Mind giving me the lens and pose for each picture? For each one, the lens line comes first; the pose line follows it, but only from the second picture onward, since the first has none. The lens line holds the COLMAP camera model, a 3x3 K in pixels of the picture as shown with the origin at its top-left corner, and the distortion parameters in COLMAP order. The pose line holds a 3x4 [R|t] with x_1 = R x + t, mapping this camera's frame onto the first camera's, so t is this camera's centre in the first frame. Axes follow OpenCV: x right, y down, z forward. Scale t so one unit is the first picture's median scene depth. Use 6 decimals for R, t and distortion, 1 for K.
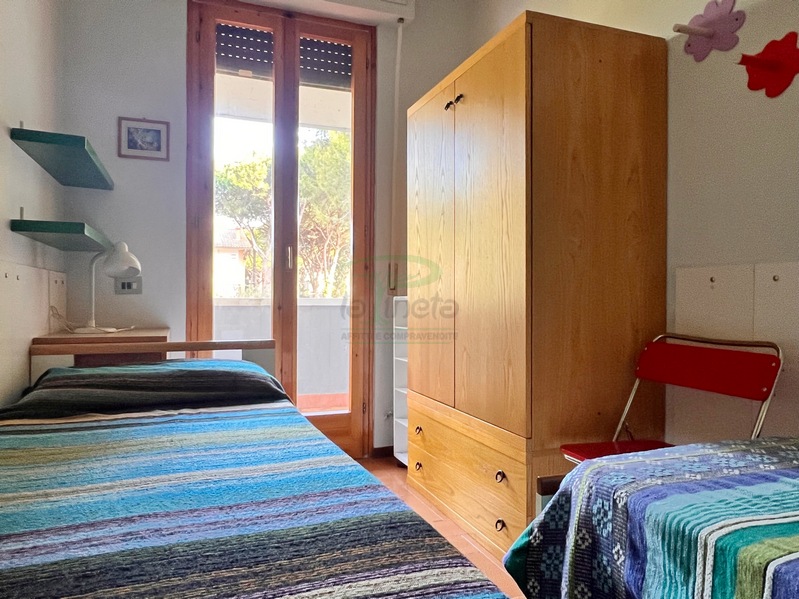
lens RADIAL K [[555.5, 0, 400.3], [0, 555.5, 301.5], [0, 0, 1]] dist [0.005472, -0.006198]
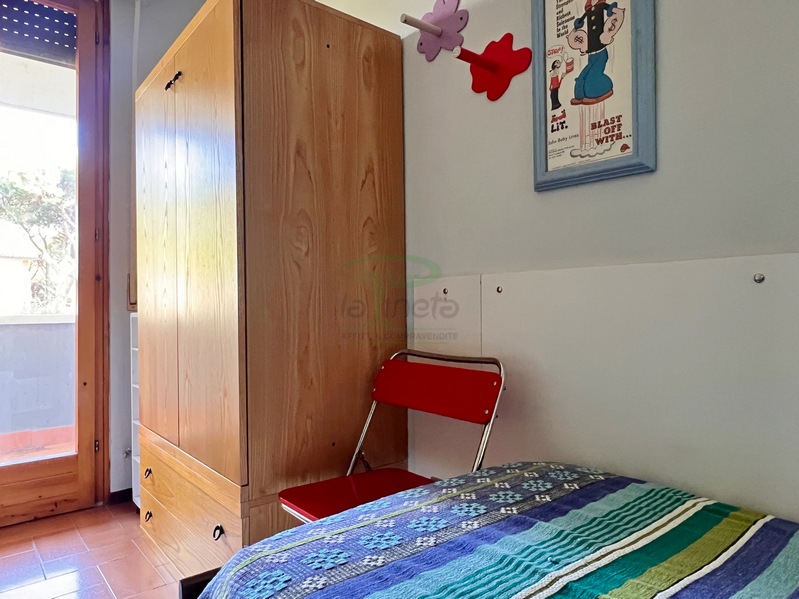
lens RADIAL K [[519.4, 0, 396.8], [0, 519.4, 303.3], [0, 0, 1]] dist [0.005430, -0.009966]
pose [[0.945083, -0.012041, 0.326608, 0.188691], [0.017549, 0.999749, -0.013922, -0.008020], [-0.326358, 0.018889, 0.945057, 0.188872]]
